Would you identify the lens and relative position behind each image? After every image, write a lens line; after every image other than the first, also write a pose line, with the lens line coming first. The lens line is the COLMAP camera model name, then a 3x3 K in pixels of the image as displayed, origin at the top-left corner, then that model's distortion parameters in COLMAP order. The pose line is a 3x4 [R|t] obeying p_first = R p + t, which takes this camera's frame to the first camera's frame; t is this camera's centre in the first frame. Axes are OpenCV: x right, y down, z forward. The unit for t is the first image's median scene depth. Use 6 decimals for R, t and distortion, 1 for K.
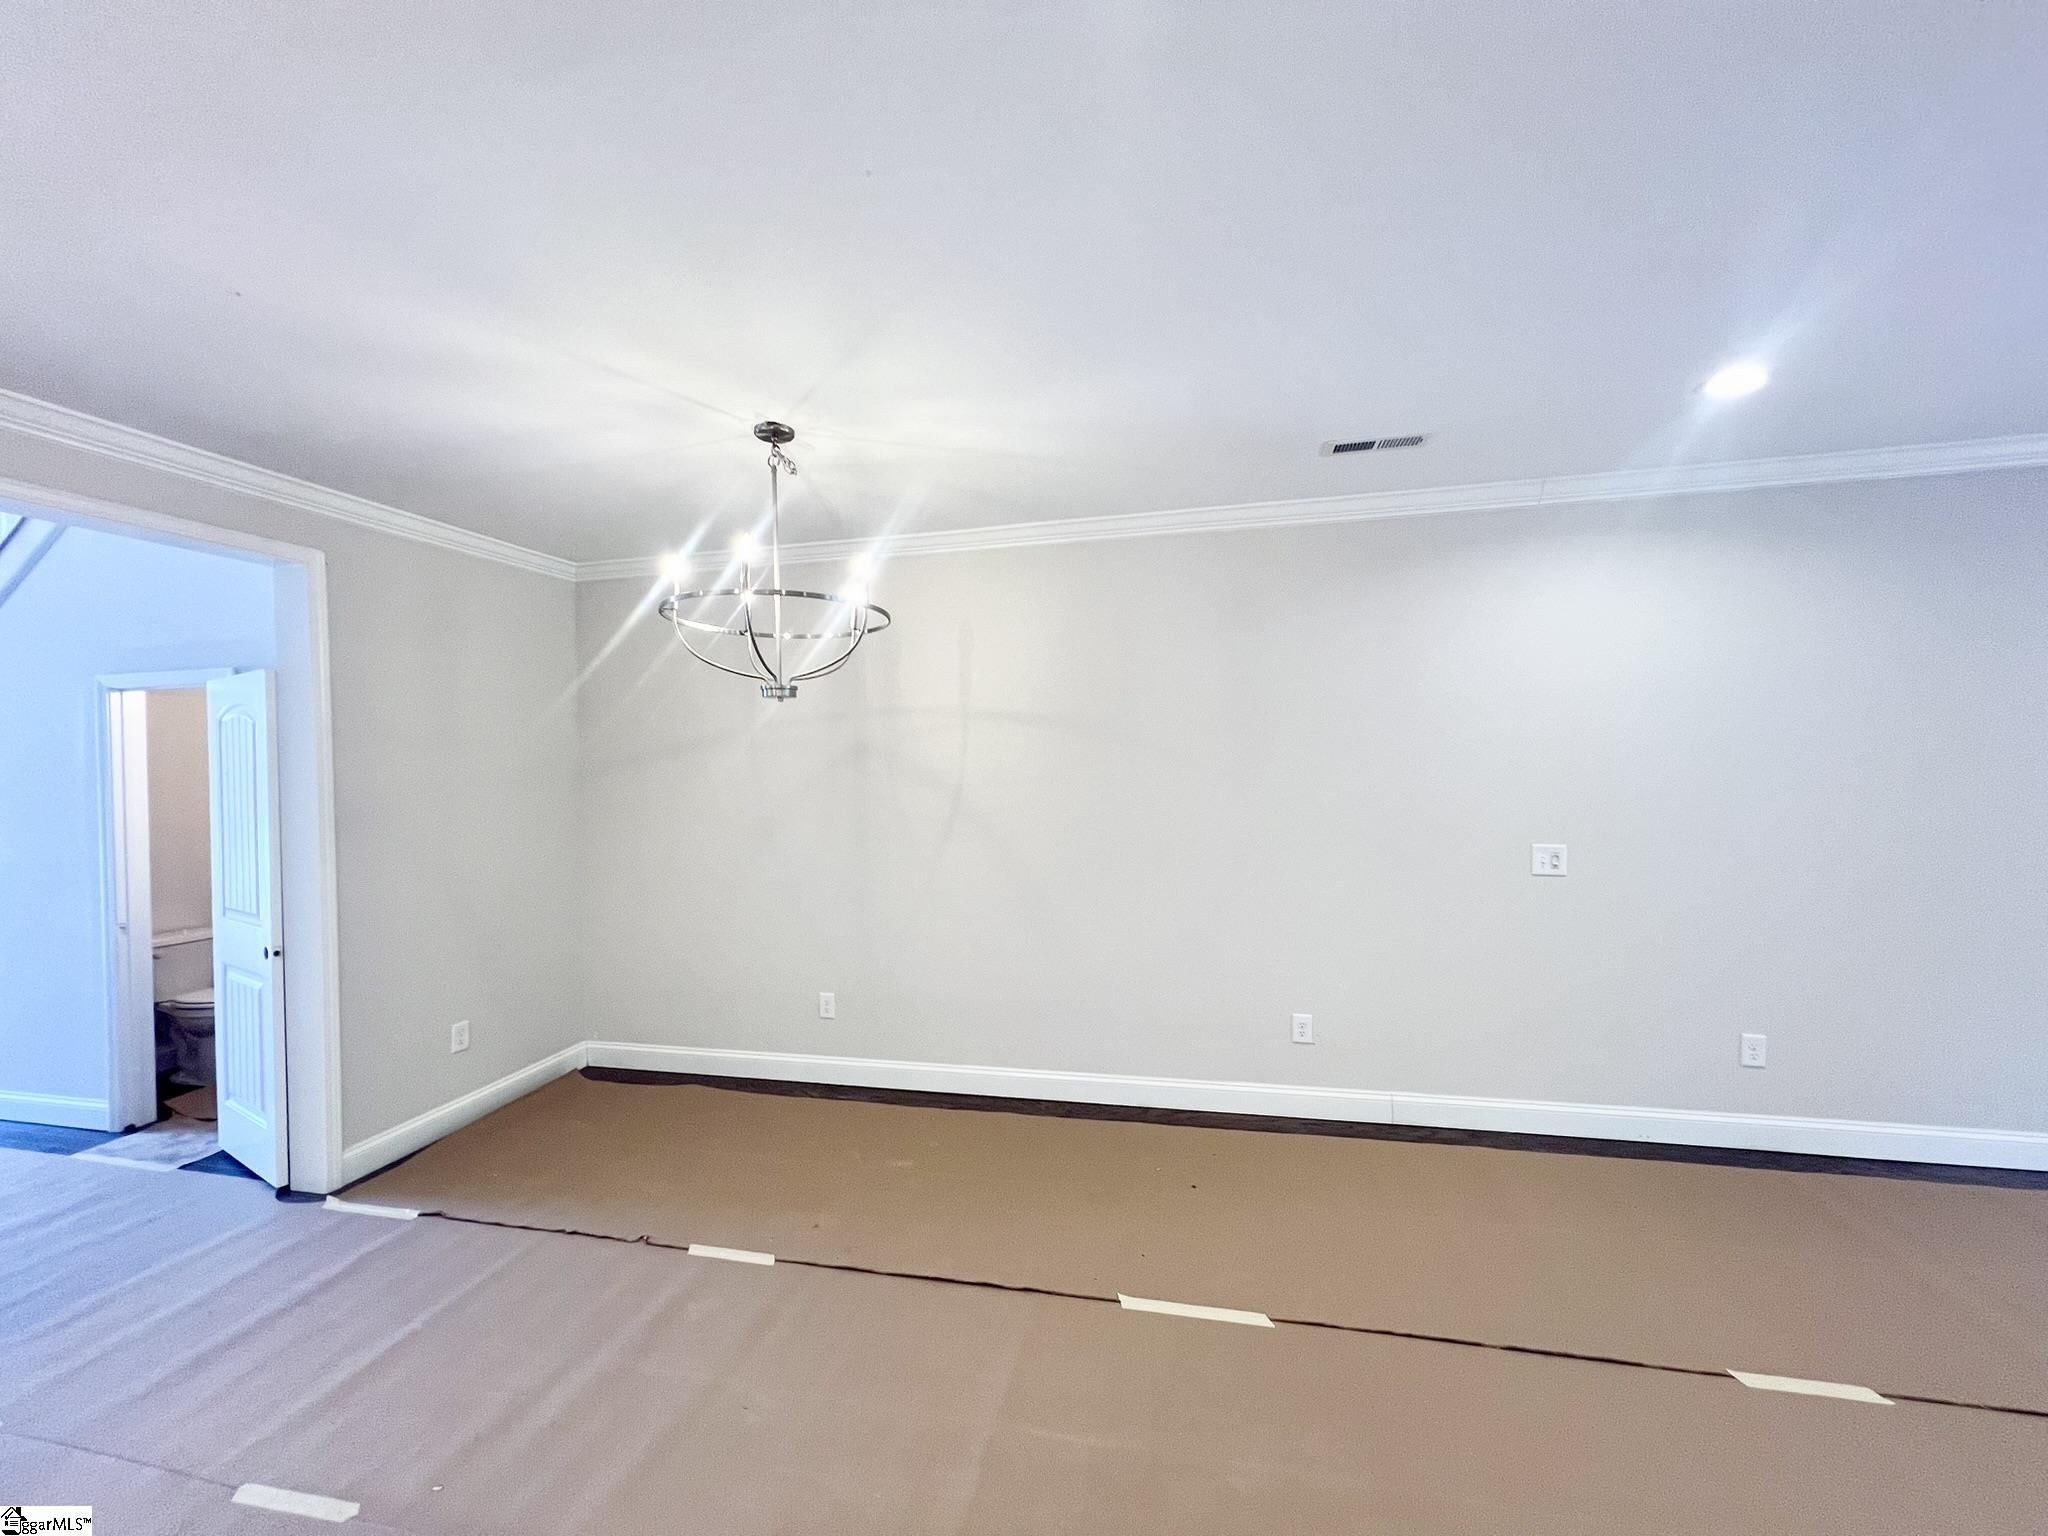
lens RADIAL K [[813.8, 0, 1035.7], [0, 813.8, 763.0], [0, 0, 1]] dist [-0.000410, 0.000535]
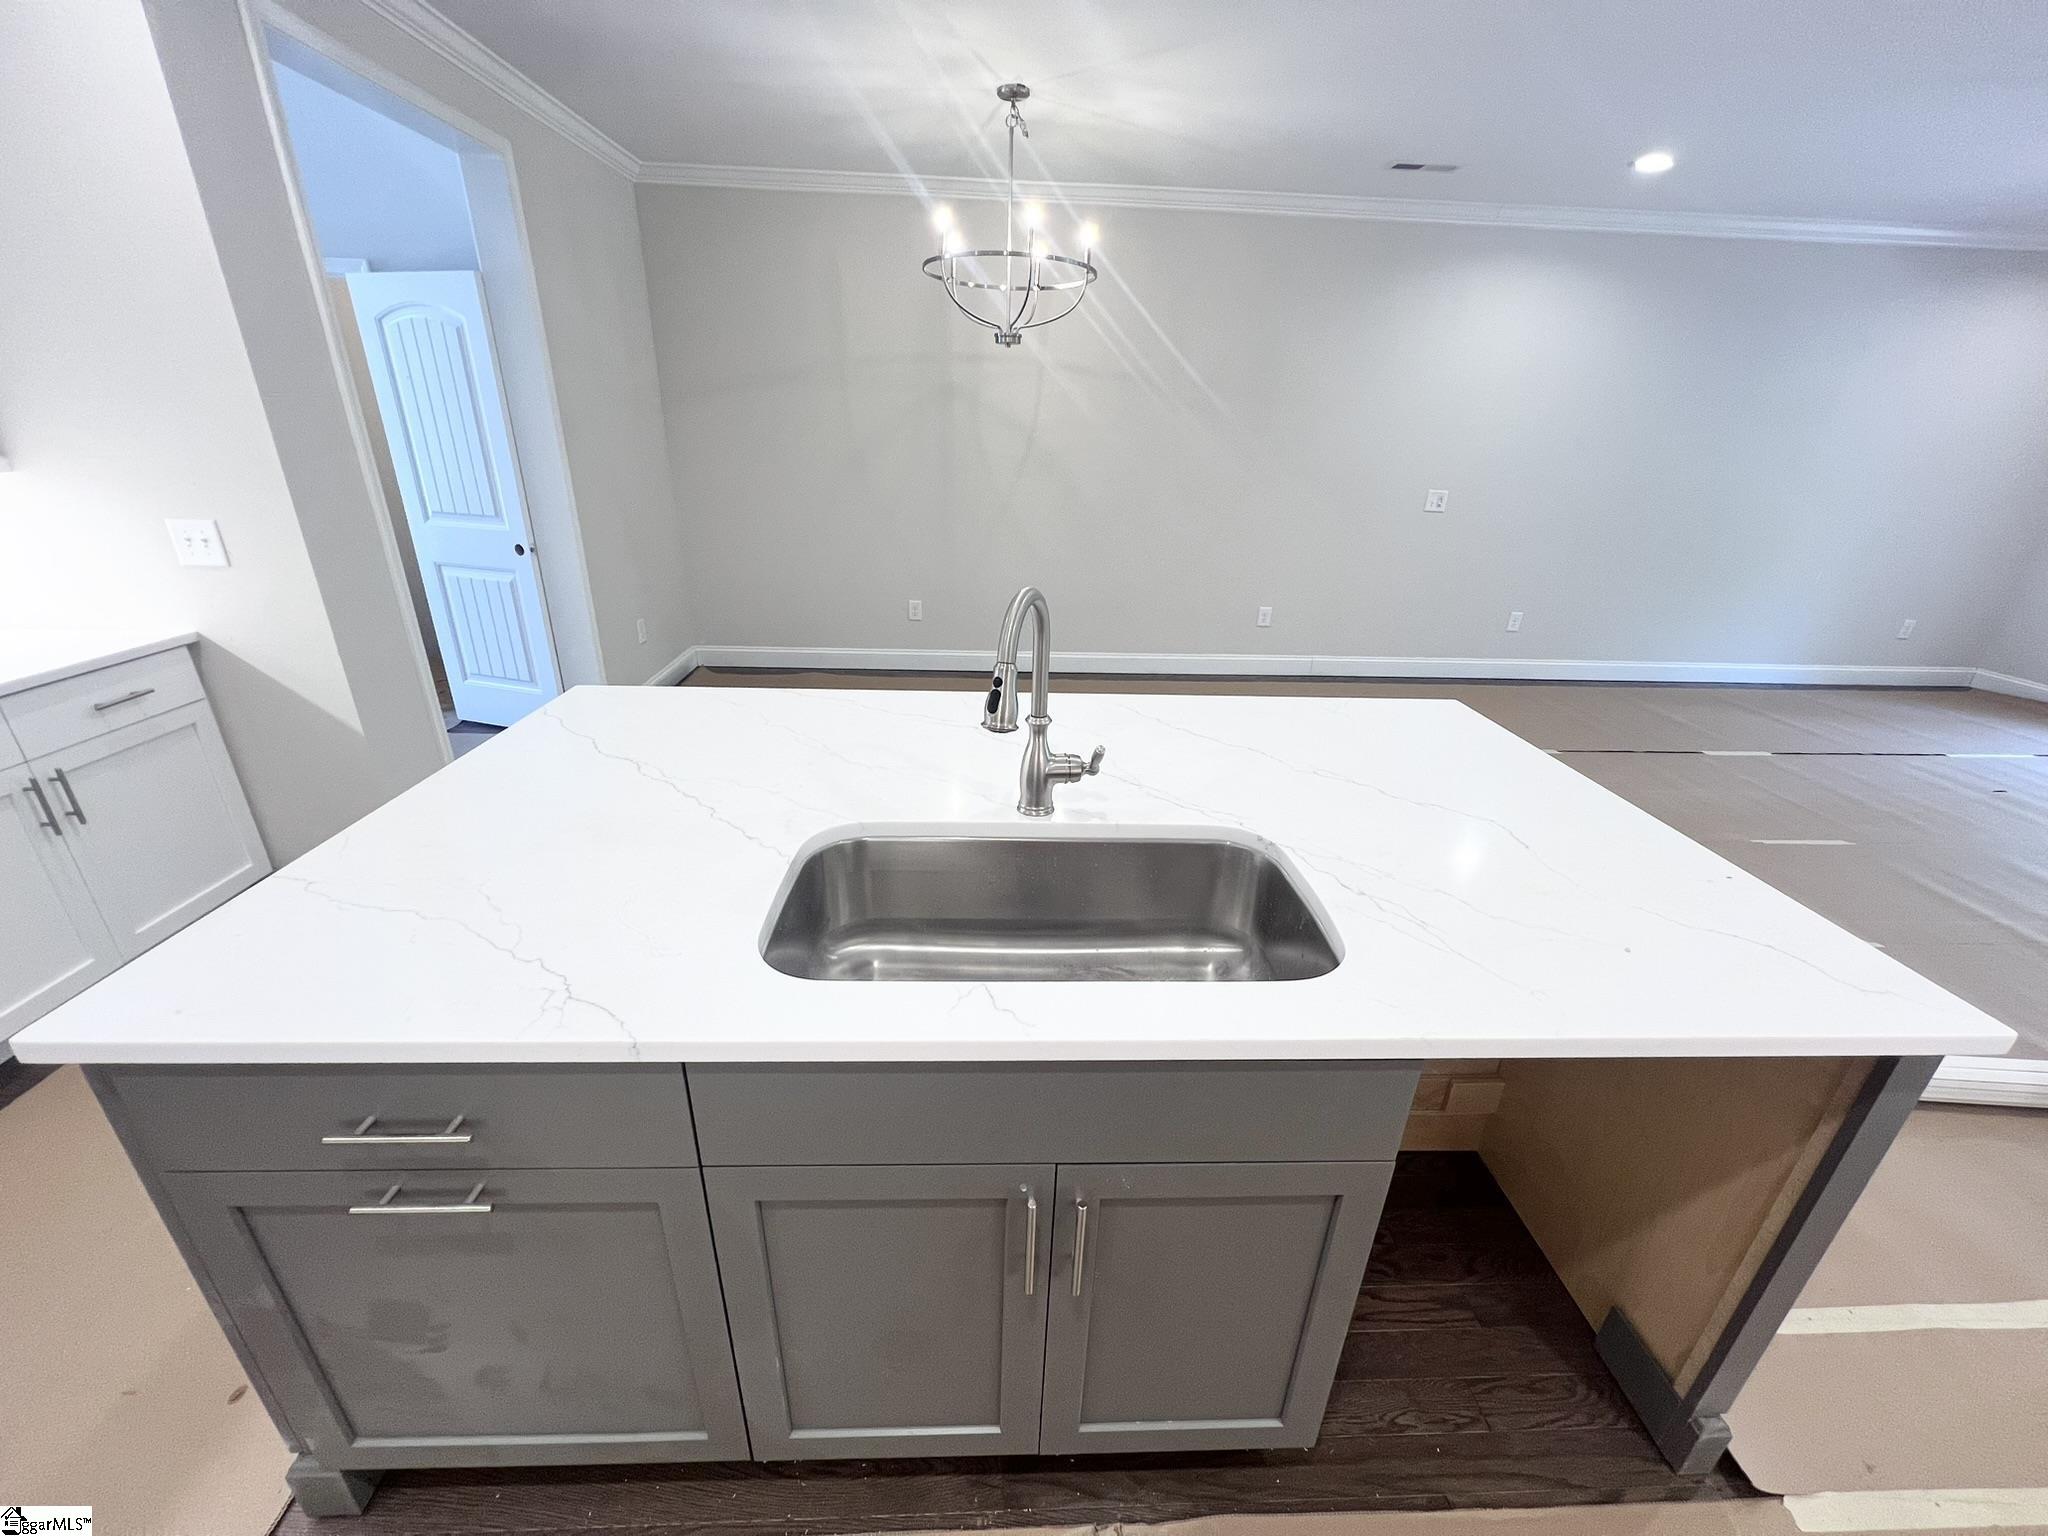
lens RADIAL K [[813.8, 0, 1014.5], [0, 813.8, 759.6], [0, 0, 1]] dist [-0.000410, 0.000535]
pose [[0.964459, -0.052645, 0.258936, -0.552086], [-0.047409, 0.929572, 0.365580, 0.050331], [-0.259946, -0.364862, 0.894038, -0.330920]]
